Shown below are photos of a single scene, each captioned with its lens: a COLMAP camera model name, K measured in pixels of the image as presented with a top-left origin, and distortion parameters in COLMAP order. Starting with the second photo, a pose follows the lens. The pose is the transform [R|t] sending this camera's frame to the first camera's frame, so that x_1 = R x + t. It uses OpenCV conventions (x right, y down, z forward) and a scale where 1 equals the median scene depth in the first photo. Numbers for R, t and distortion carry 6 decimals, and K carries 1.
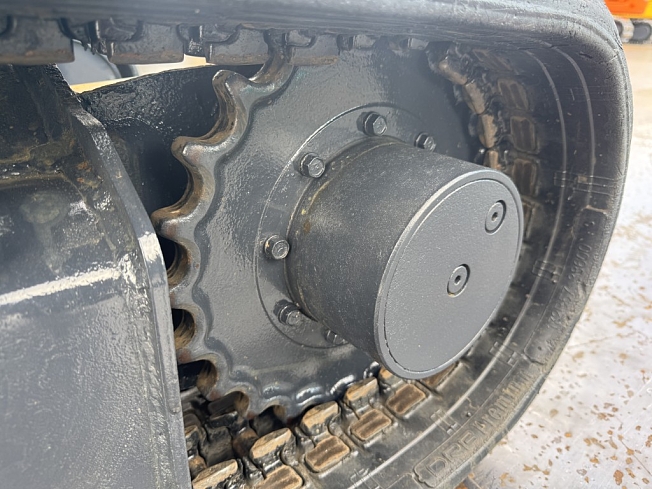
lens RADIAL K [[462.3, 0, 329.1], [0, 462.3, 243.7], [0, 0, 1]] dist [0.075172, -0.089935]
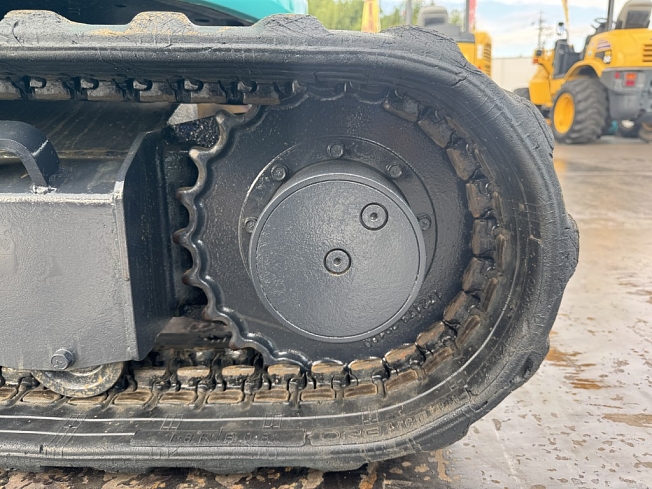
lens RADIAL K [[462.3, 0, 329.1], [0, 462.3, 243.7], [0, 0, 1]] dist [0.075172, -0.089935]
pose [[0.771122, 0.124010, -0.624494, 0.844164], [-0.231731, 0.968240, -0.093870, 0.123127], [0.593019, 0.217100, 0.775368, 0.011990]]
